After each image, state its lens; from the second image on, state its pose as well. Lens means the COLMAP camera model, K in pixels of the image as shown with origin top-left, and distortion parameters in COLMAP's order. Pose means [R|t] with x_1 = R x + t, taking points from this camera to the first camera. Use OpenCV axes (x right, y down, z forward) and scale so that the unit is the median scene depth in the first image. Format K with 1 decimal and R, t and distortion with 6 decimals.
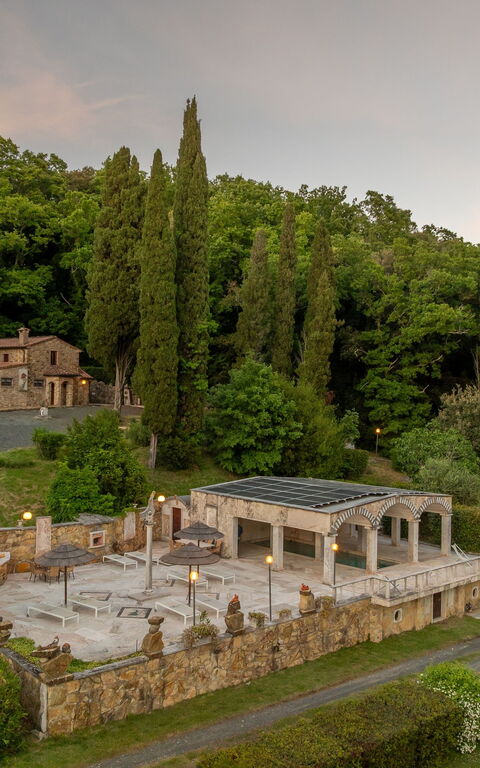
lens RADIAL K [[743.5, 0, 239.8], [0, 743.5, 384.7], [0, 0, 1]] dist [-0.025042, 0.000000]
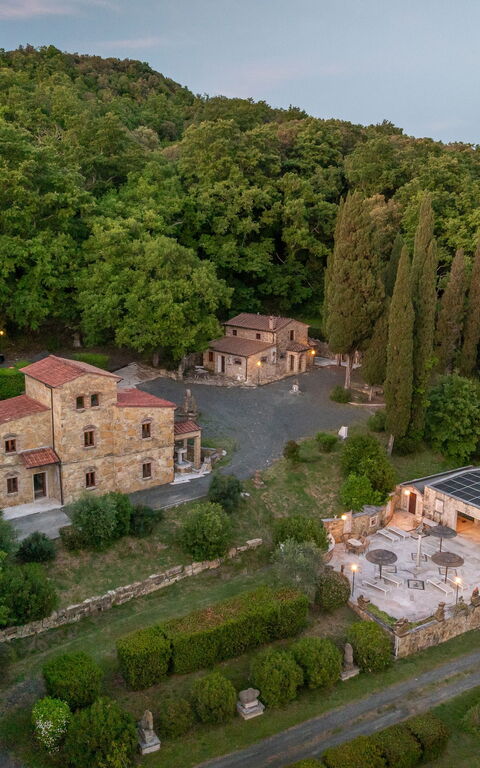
lens RADIAL K [[743.5, 0, 238.6], [0, 743.5, 385.7], [0, 0, 1]] dist [-0.025042, 0.000000]
pose [[0.987097, 0.033939, -0.156484, -0.196423], [0.005643, 0.969298, 0.245823, -0.414025], [0.160022, -0.243535, 0.956600, -0.482082]]
